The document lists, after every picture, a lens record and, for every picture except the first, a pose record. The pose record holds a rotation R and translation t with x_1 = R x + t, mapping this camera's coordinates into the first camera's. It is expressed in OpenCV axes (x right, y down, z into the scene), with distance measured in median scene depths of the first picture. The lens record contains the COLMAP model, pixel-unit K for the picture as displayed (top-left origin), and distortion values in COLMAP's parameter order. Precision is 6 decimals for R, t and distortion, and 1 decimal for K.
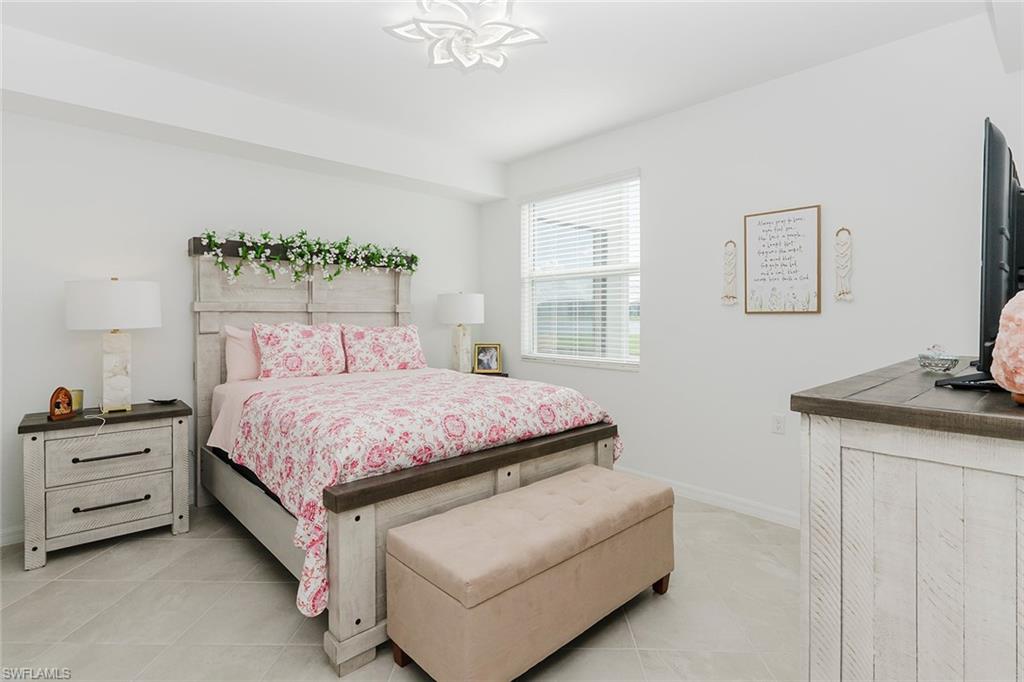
lens RADIAL K [[505.4, 0, 508.4], [0, 505.4, 319.8], [0, 0, 1]] dist [0.003146, 0.000204]
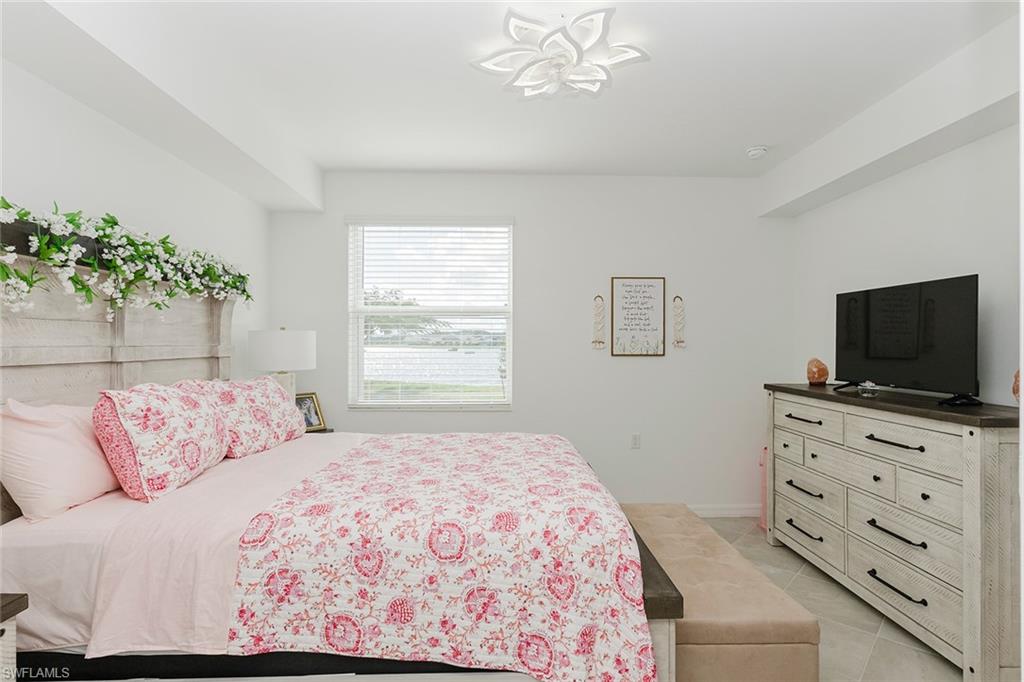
lens RADIAL K [[513.8, 0, 512.0], [0, 513.8, 341.0], [0, 0, 1]] dist [0.002854, 0.000296]
pose [[0.658041, 0.004413, 0.752969, -0.624612], [0.004202, 0.999946, -0.009533, -0.036812], [-0.752971, 0.009438, 0.657986, 0.344491]]
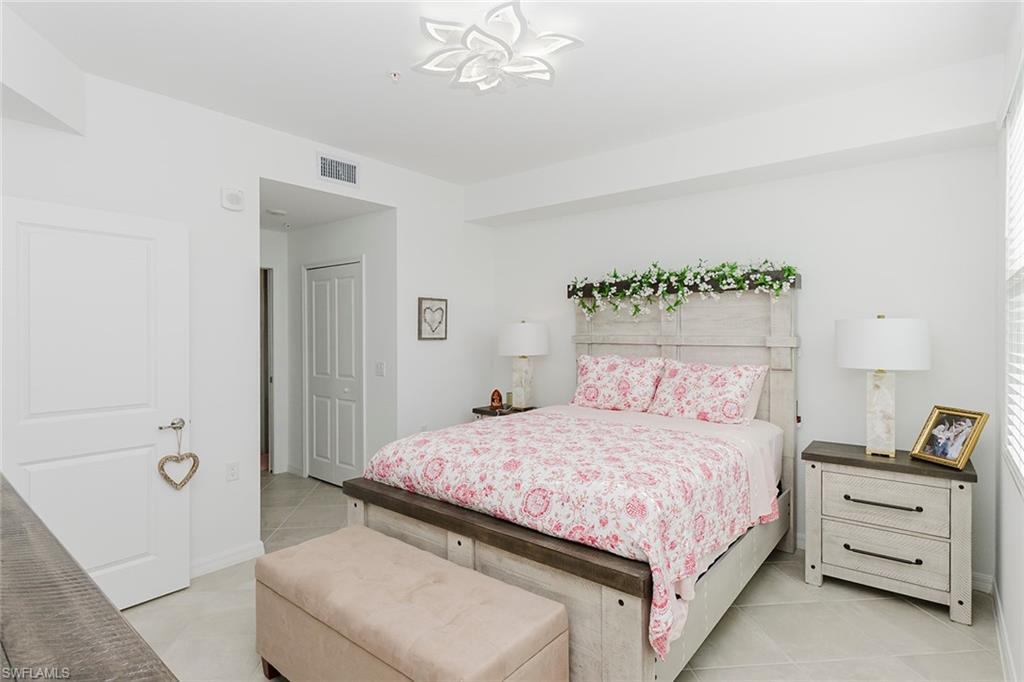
lens RADIAL K [[513.8, 0, 512.0], [0, 513.8, 341.0], [0, 0, 1]] dist [0.002854, 0.000296]
pose [[0.139043, 0.018247, -0.990118, 0.629728], [-0.006910, 0.999824, 0.017455, -0.044618], [0.990262, 0.004415, 0.139145, 0.680059]]
